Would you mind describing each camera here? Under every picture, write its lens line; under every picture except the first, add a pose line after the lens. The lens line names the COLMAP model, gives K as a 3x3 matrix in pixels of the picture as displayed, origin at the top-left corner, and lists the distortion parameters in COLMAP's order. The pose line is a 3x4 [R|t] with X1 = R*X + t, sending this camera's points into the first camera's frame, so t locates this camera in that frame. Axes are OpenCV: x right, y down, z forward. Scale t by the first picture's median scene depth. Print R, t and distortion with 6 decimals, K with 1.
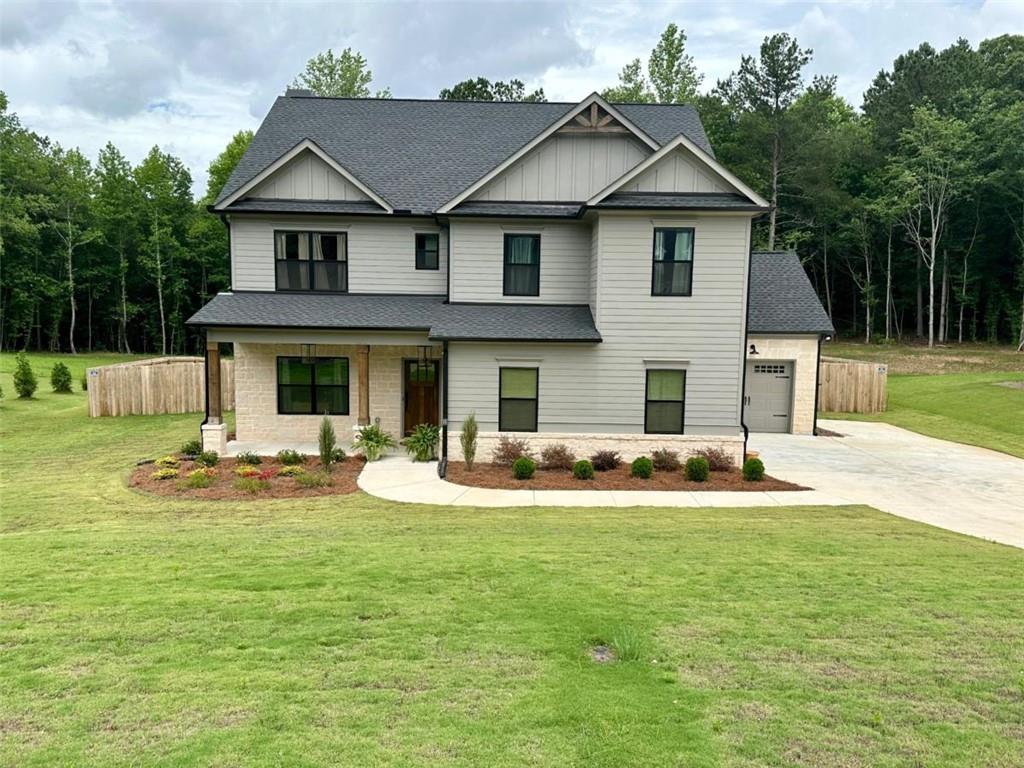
lens RADIAL K [[822.6, 0, 510.3], [0, 822.6, 383.8], [0, 0, 1]] dist [0.085519, 0.000235]
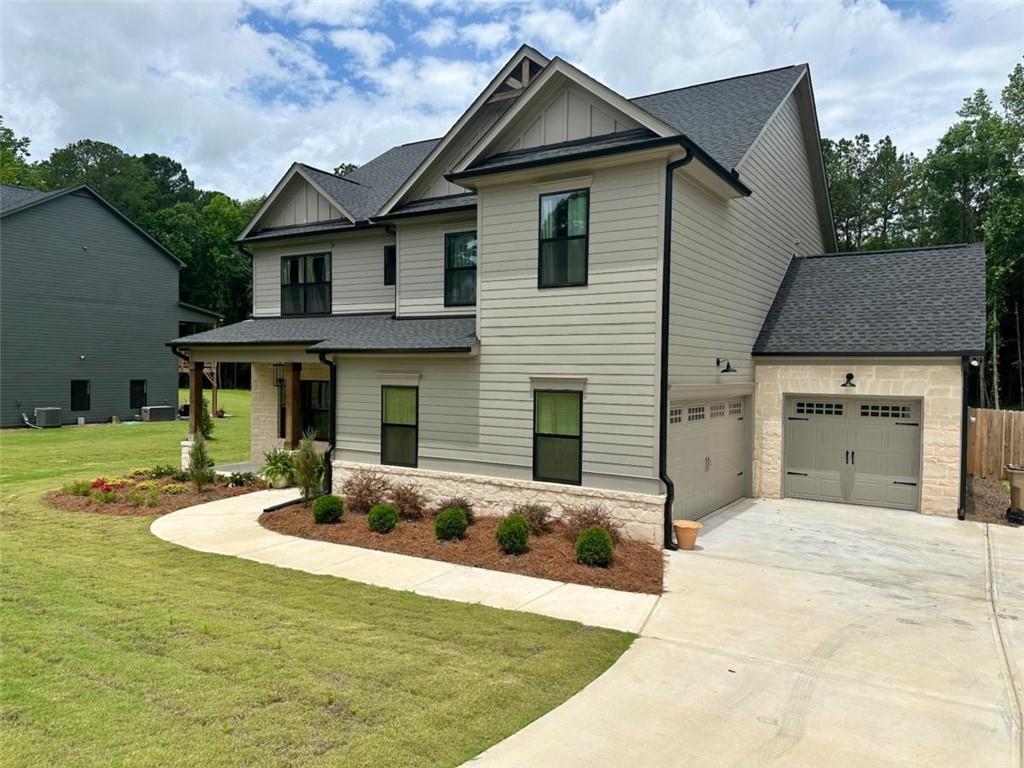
lens RADIAL K [[712.6, 0, 514.4], [0, 712.6, 382.8], [0, 0, 1]] dist [0.045320, -0.022903]
pose [[0.847464, 0.004560, -0.530833, 0.445464], [-0.052173, 0.995837, -0.074738, 0.021809], [0.528283, 0.091033, 0.844174, 0.430237]]
